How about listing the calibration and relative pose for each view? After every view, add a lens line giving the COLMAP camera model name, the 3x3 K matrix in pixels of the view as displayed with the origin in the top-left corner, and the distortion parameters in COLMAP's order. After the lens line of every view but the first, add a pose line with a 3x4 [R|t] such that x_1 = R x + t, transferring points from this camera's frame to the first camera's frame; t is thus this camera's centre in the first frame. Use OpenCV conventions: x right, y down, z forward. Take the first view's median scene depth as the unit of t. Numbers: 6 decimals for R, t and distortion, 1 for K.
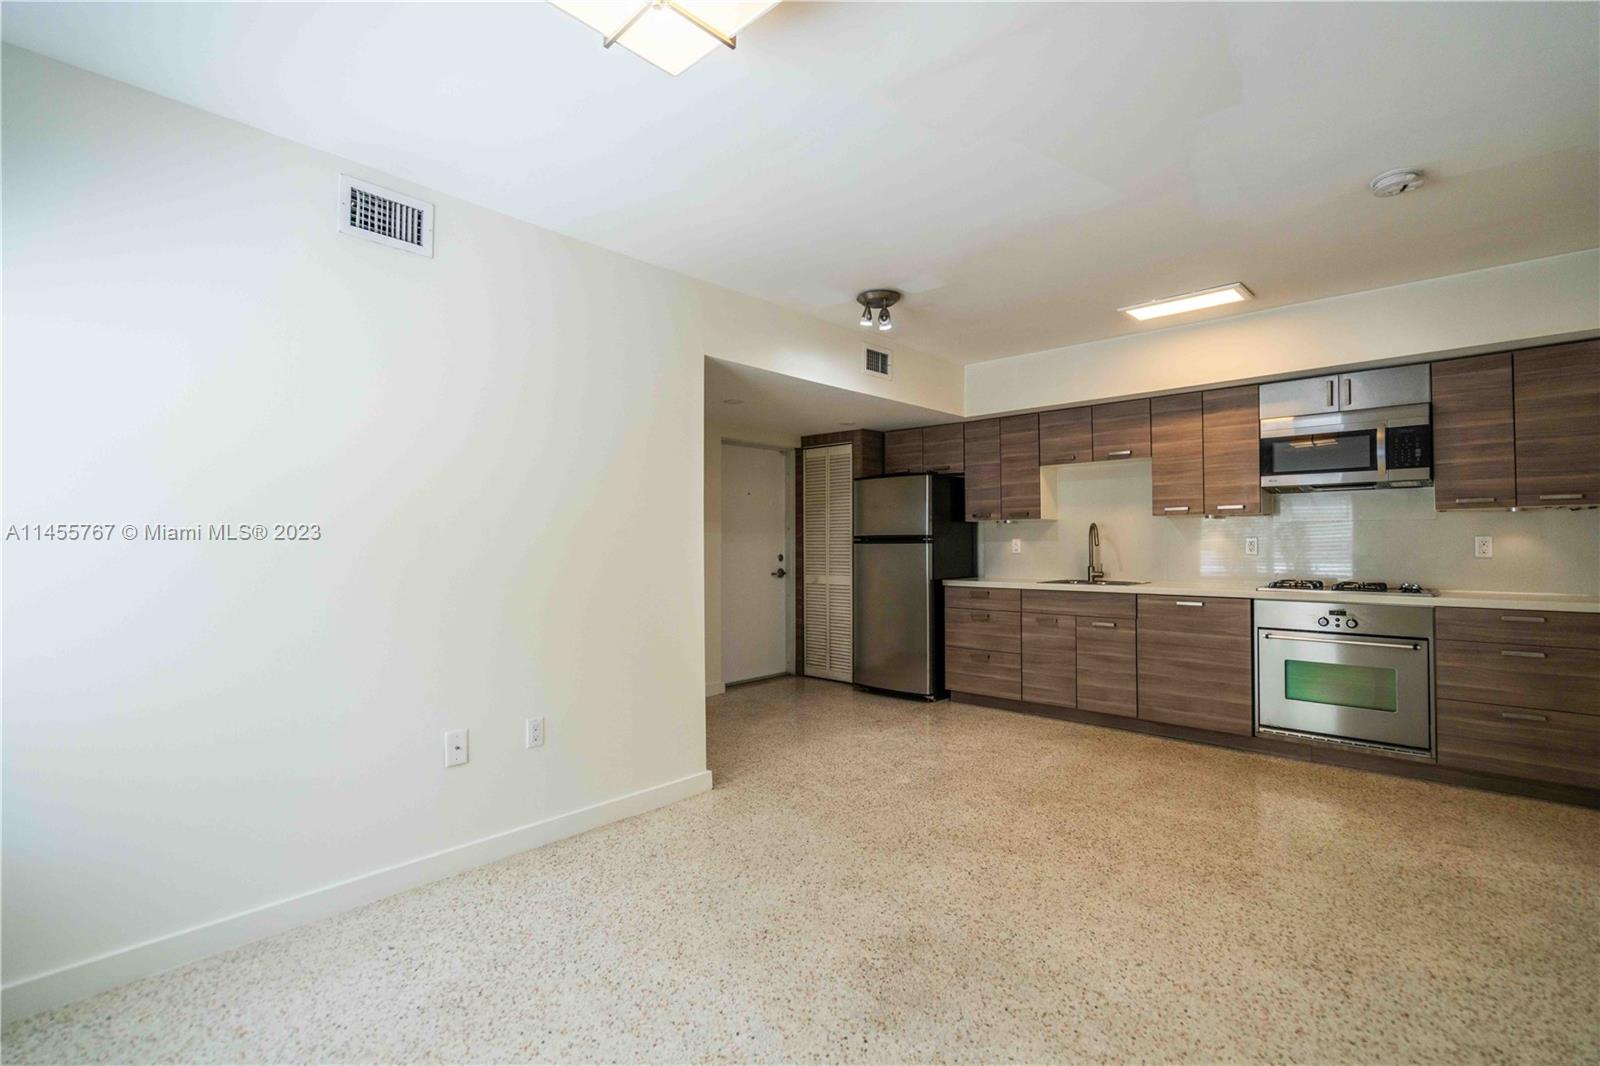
lens RADIAL K [[724.1, 0, 802.8], [0, 724.1, 533.9], [0, 0, 1]] dist [-0.004461, -0.000029]
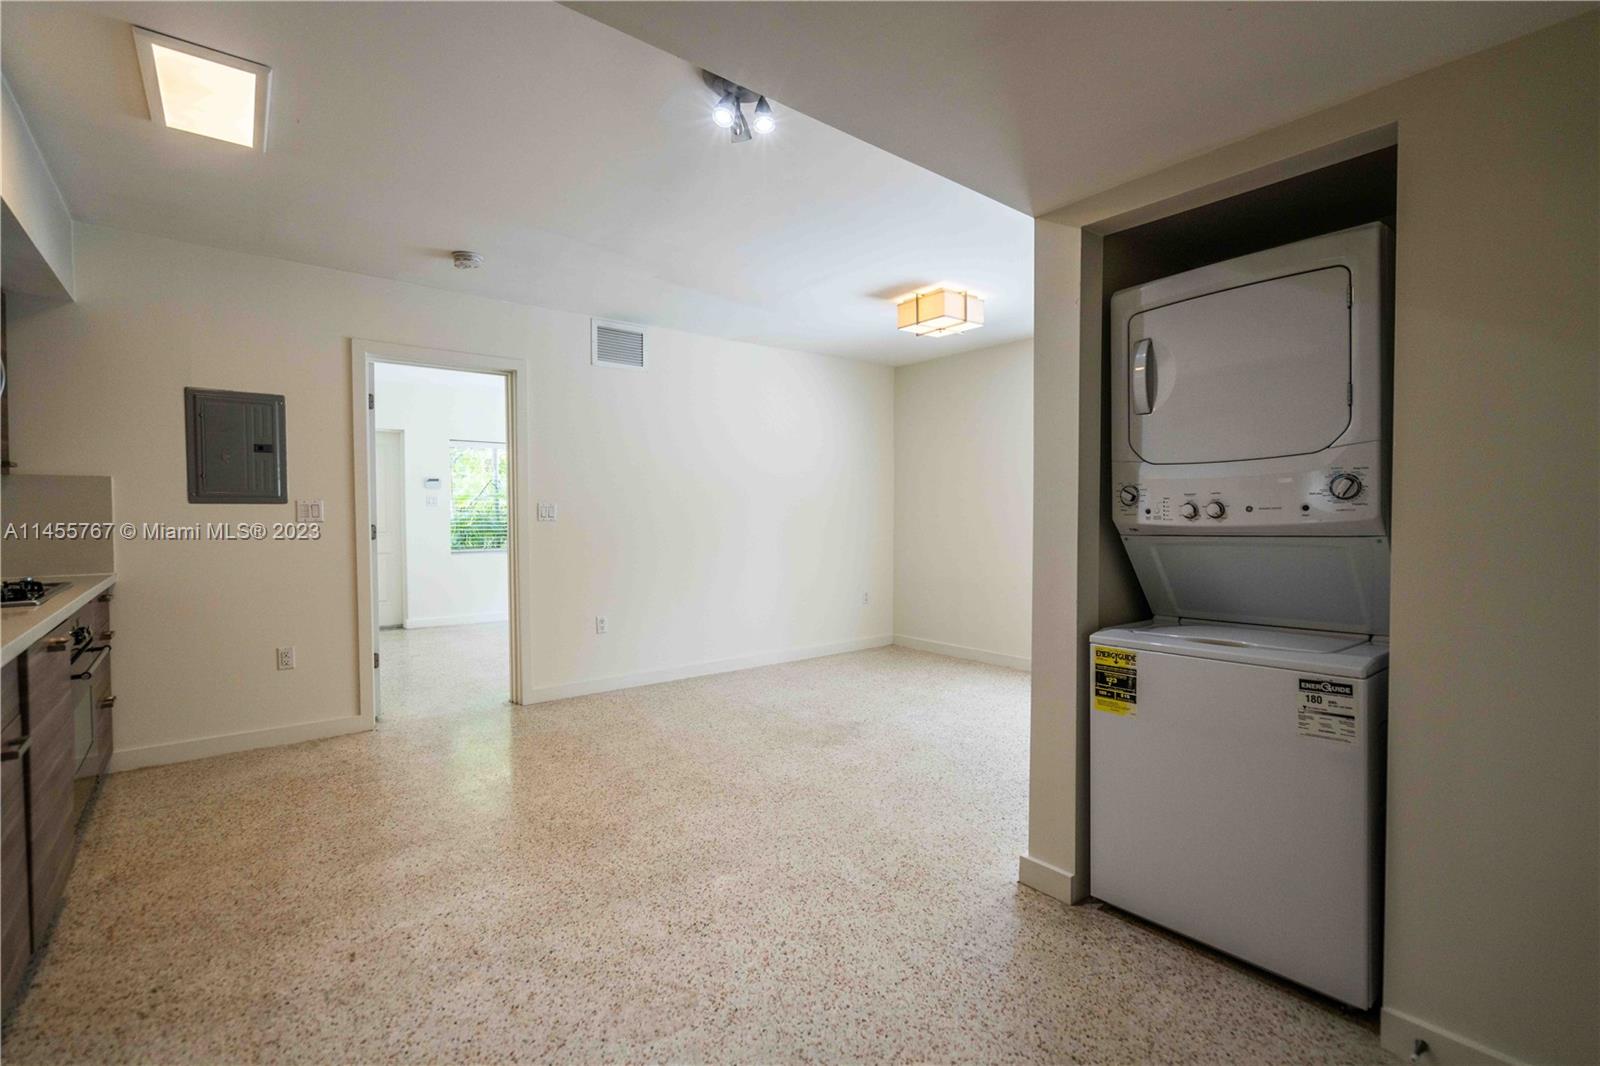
lens RADIAL K [[726.8, 0, 803.7], [0, 726.8, 532.8], [0, 0, 1]] dist [-0.001910, 0.000779]
pose [[-0.990504, 0.002991, 0.137450, -0.019973], [0.005771, 0.999787, 0.019833, 0.016502], [-0.137362, 0.020438, -0.990310, 1.542262]]
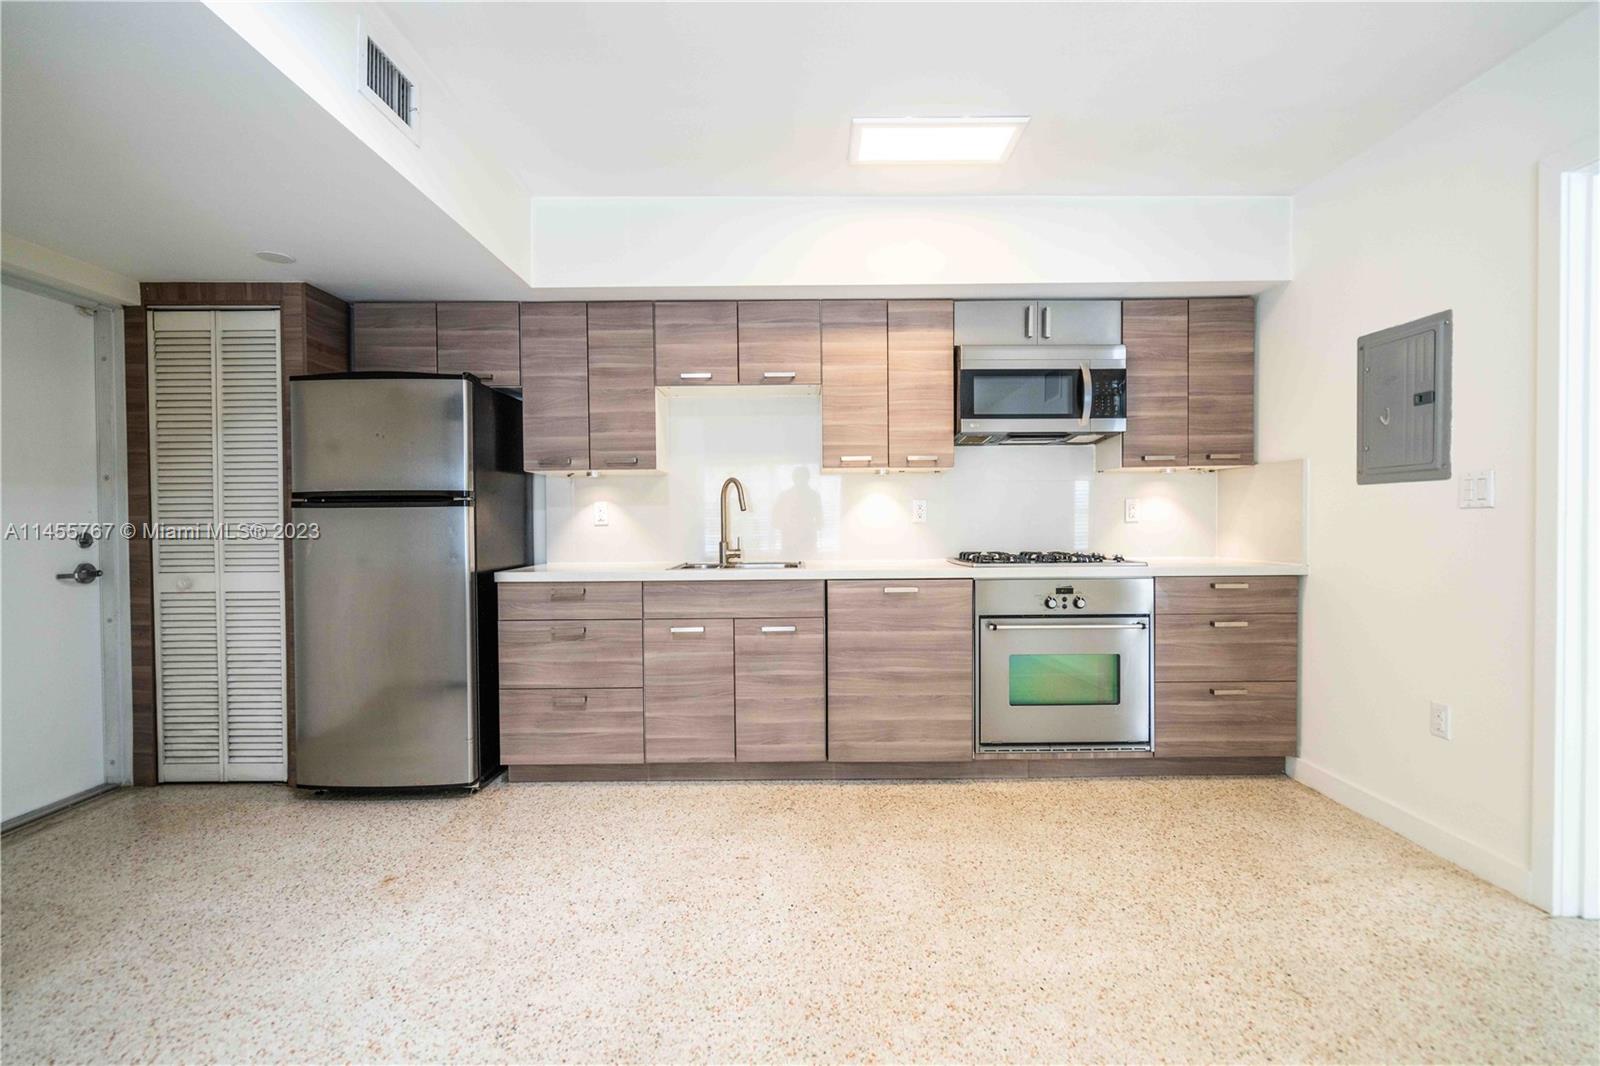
lens RADIAL K [[725.1, 0, 800.0], [0, 725.1, 533.0], [0, 0, 1]] dist [-0.002202, 0.000957]
pose [[0.729553, -0.013525, 0.683791, -0.023409], [-0.003908, 0.999706, 0.023944, 0.026509], [-0.683914, -0.020141, 0.729285, 0.602637]]
